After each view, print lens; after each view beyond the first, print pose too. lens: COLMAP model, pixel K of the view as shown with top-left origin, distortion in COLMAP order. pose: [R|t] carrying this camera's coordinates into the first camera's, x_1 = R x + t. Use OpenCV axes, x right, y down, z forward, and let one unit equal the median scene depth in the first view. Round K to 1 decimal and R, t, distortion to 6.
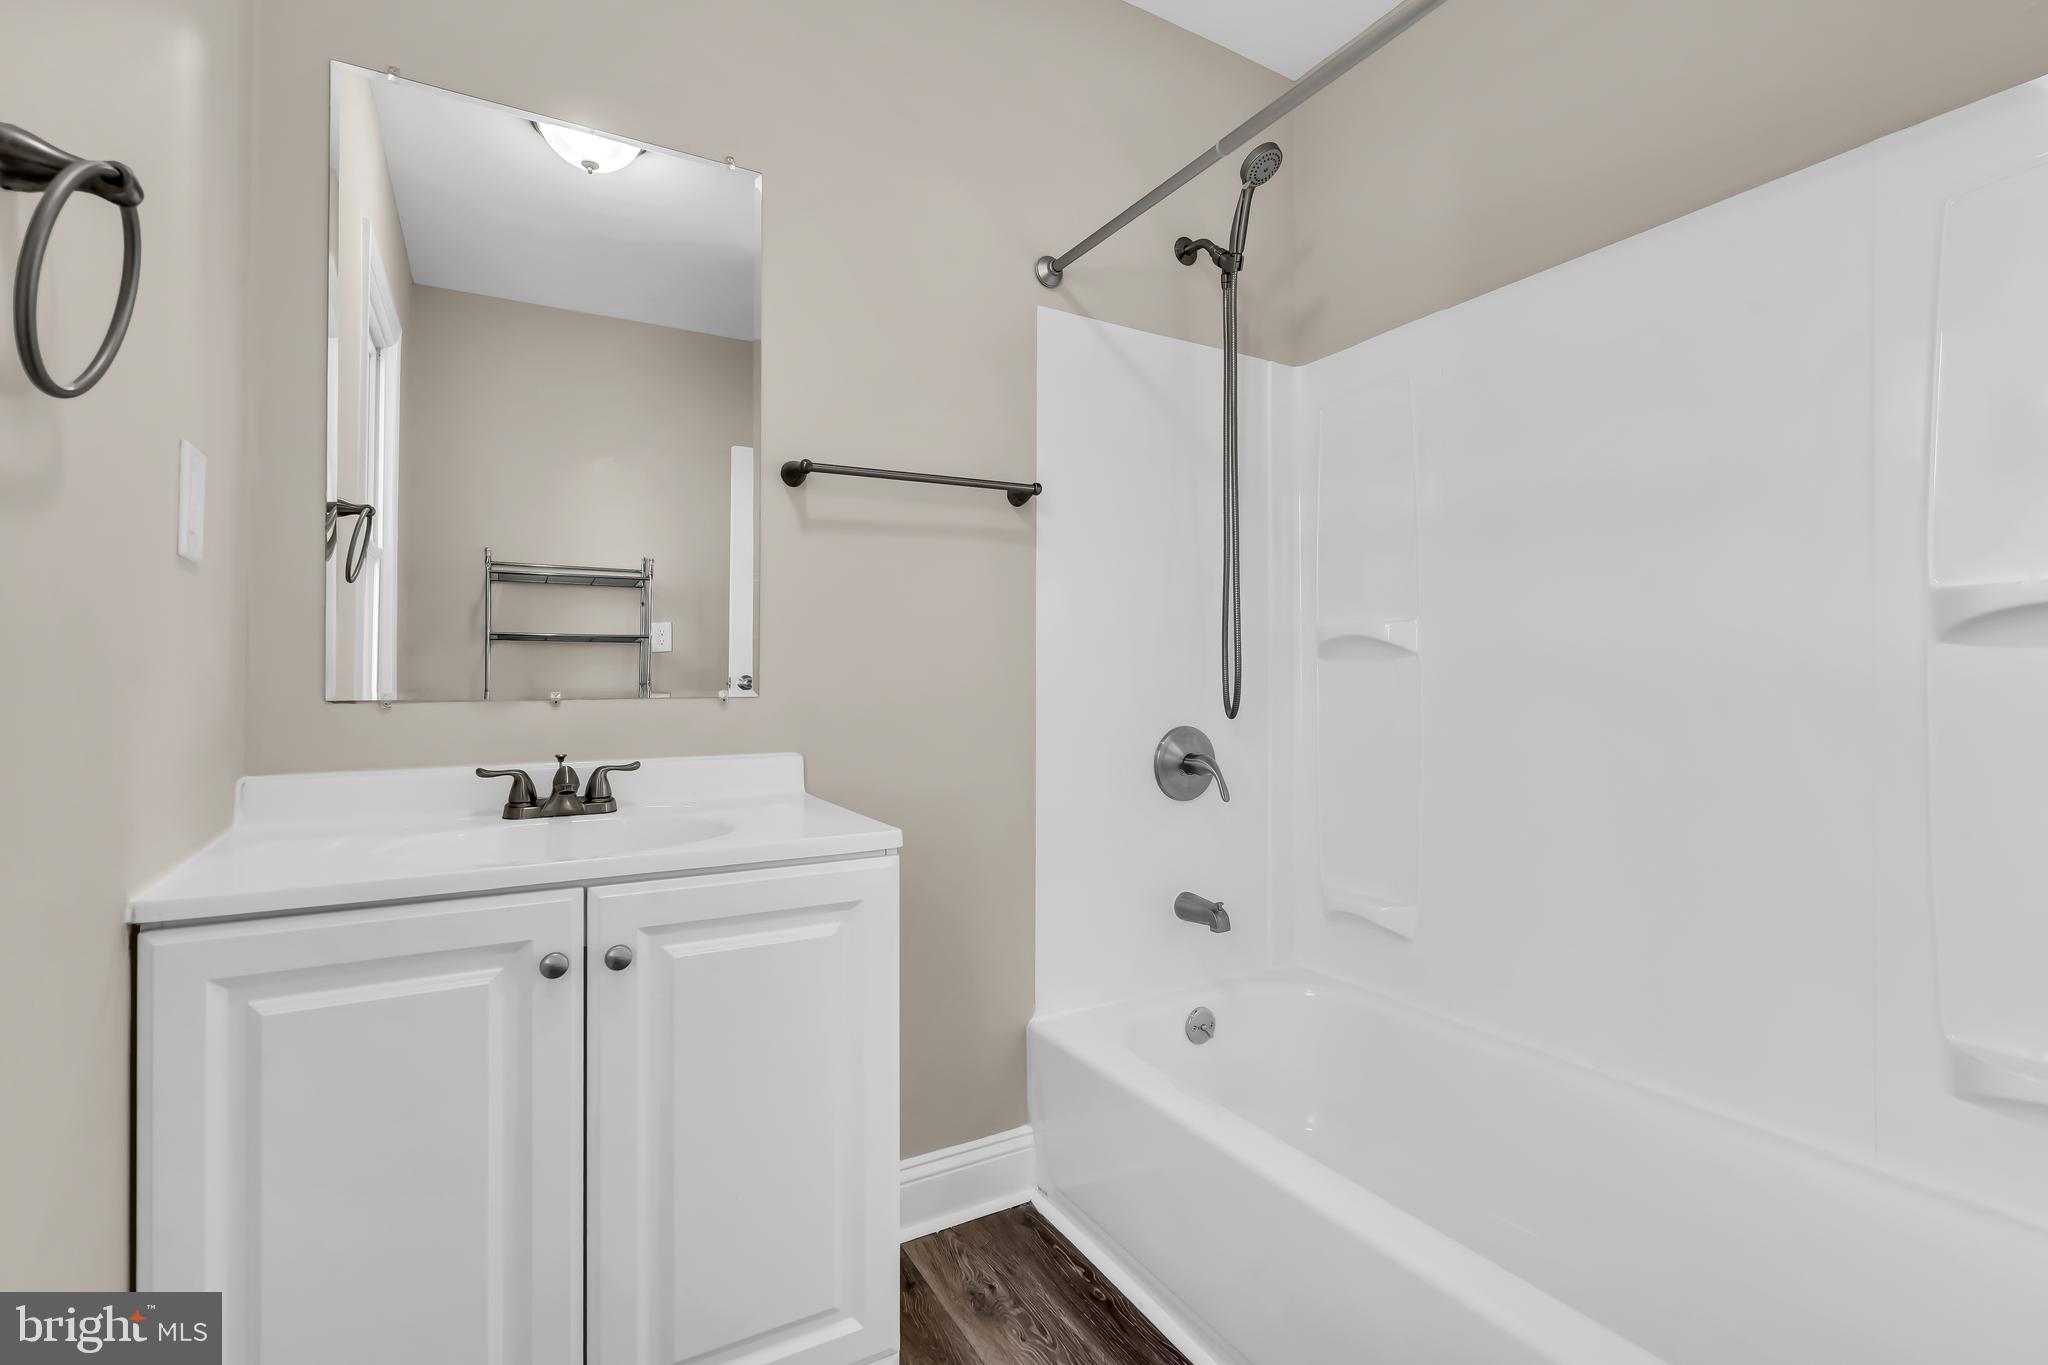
lens RADIAL K [[928.1, 0, 1020.1], [0, 928.1, 671.8], [0, 0, 1]] dist [-0.004140, -0.000146]
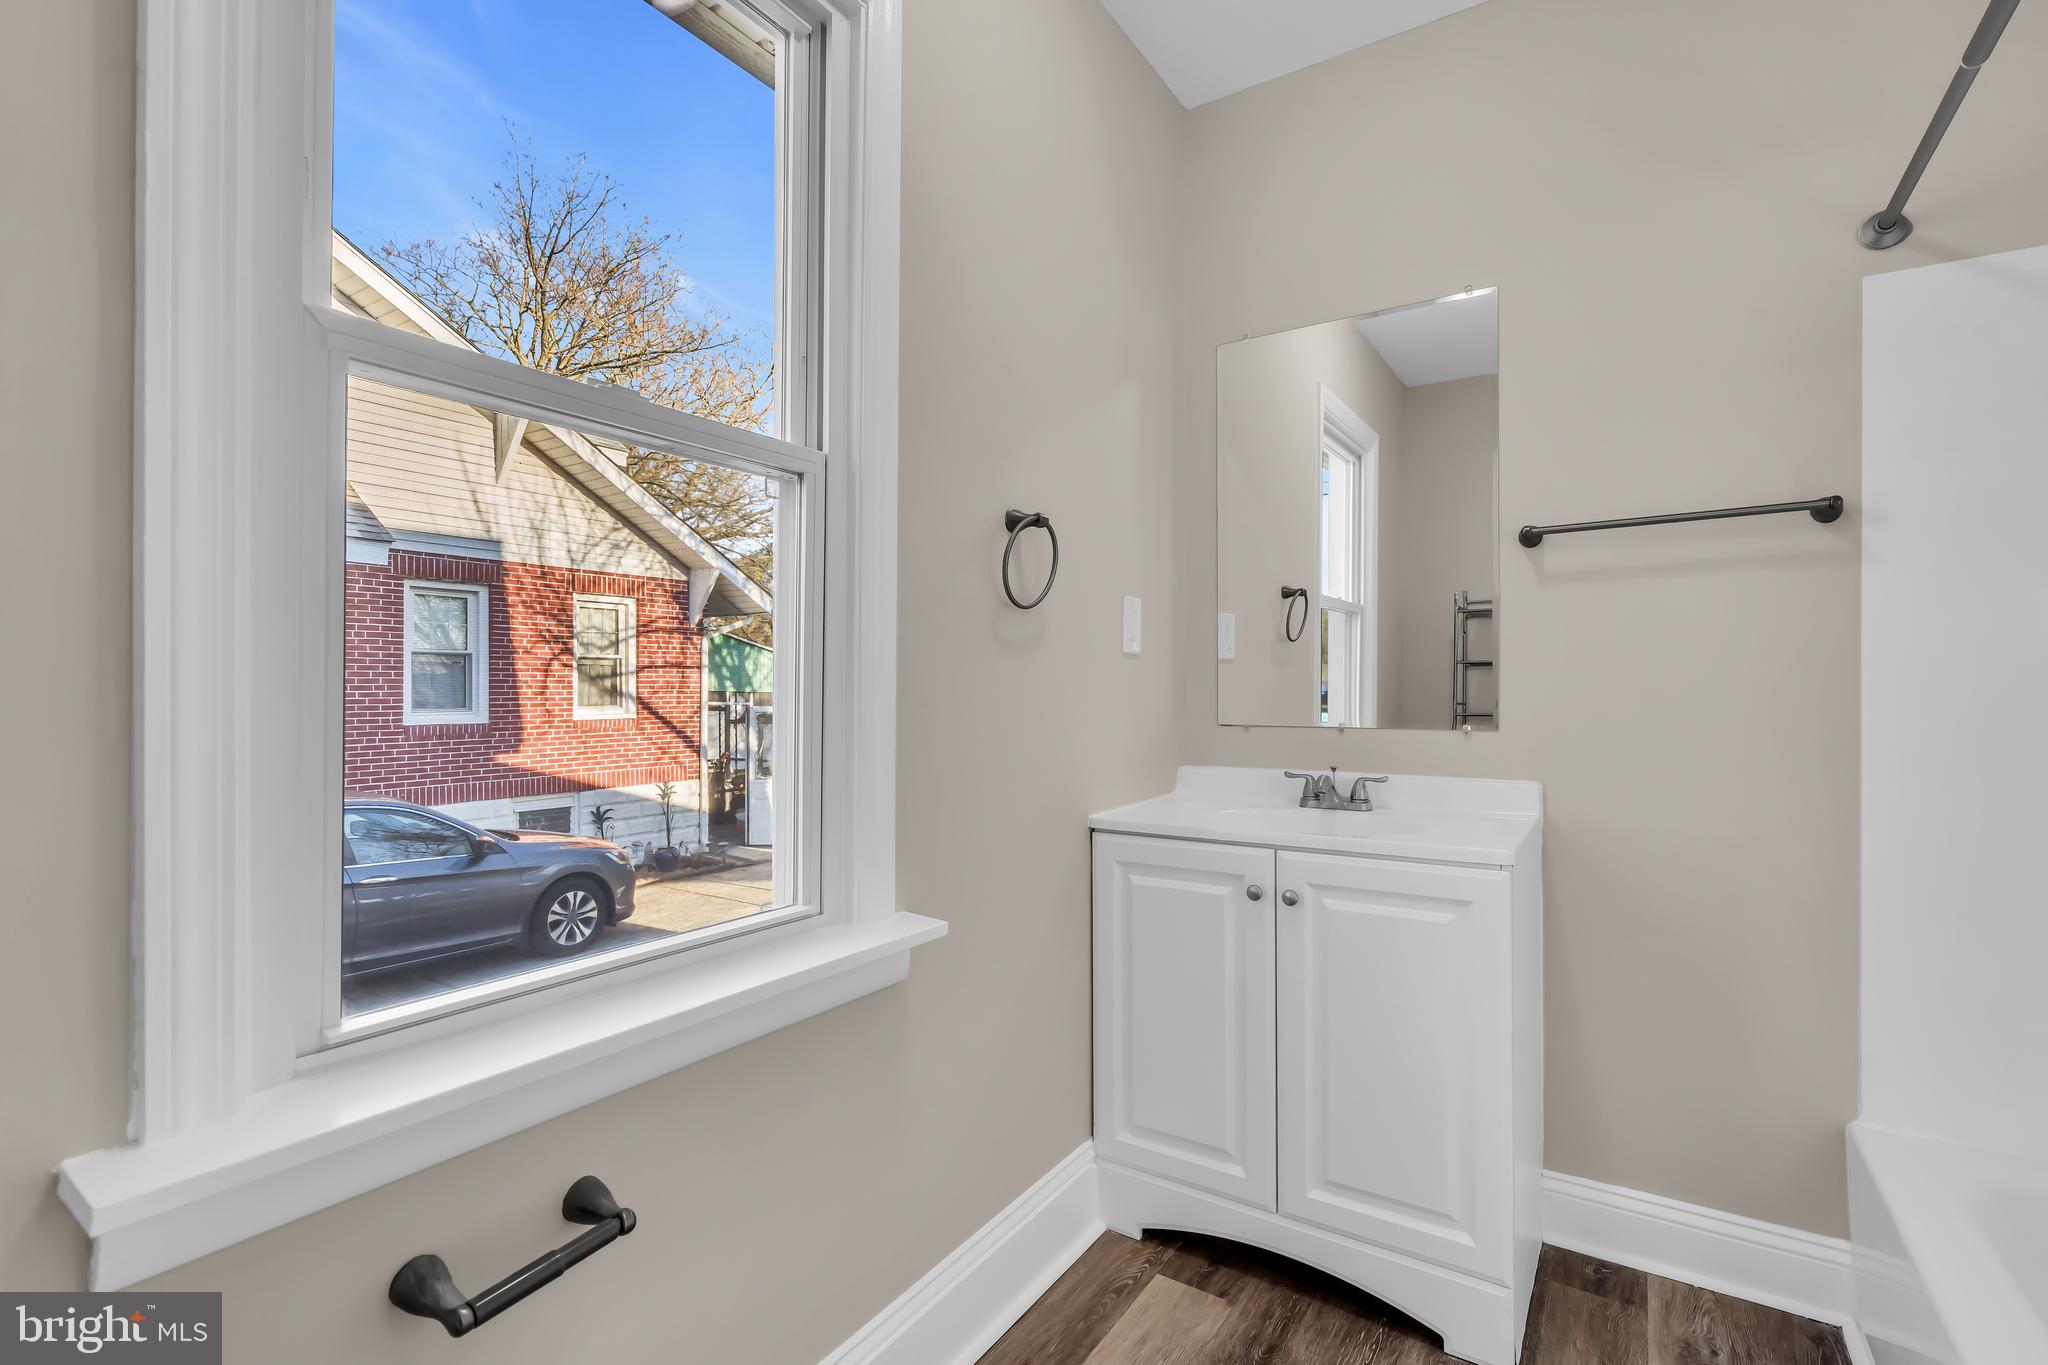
lens RADIAL K [[928.1, 0, 1029.6], [0, 928.1, 691.9], [0, 0, 1]] dist [-0.004140, -0.000146]
pose [[0.456911, 0.004674, -0.889500, 0.572533], [0.004348, 0.999963, 0.007489, -0.040076], [0.889502, -0.007289, 0.456874, -0.079928]]
